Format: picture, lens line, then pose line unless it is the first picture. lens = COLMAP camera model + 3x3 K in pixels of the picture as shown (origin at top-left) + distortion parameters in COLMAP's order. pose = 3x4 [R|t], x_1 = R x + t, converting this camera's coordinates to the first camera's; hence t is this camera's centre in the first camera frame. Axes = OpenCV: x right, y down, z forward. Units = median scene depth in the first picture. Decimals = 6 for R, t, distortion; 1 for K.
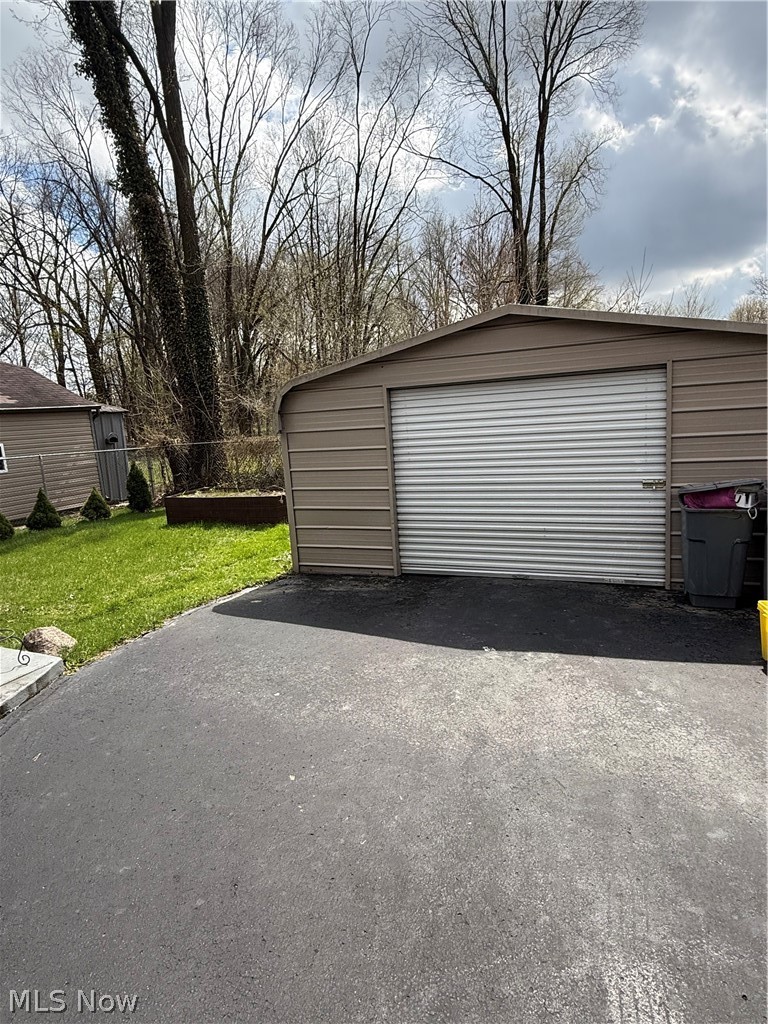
lens RADIAL K [[590.6, 0, 385.9], [0, 590.6, 498.3], [0, 0, 1]] dist [0.005818, -0.000346]
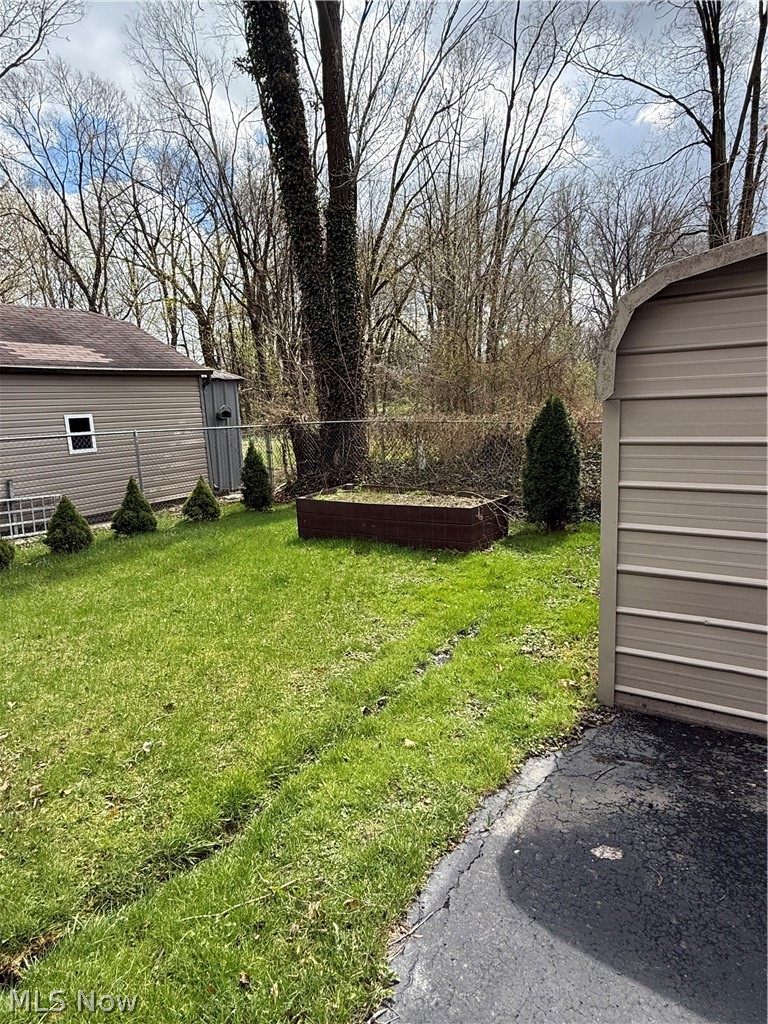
lens RADIAL K [[590.6, 0, 385.9], [0, 590.6, 498.3], [0, 0, 1]] dist [0.005818, -0.000346]
pose [[0.987193, 0.050476, -0.151336, -0.125537], [-0.046597, 0.998491, 0.029069, -0.019857], [0.152575, -0.021645, 0.988055, 0.251670]]
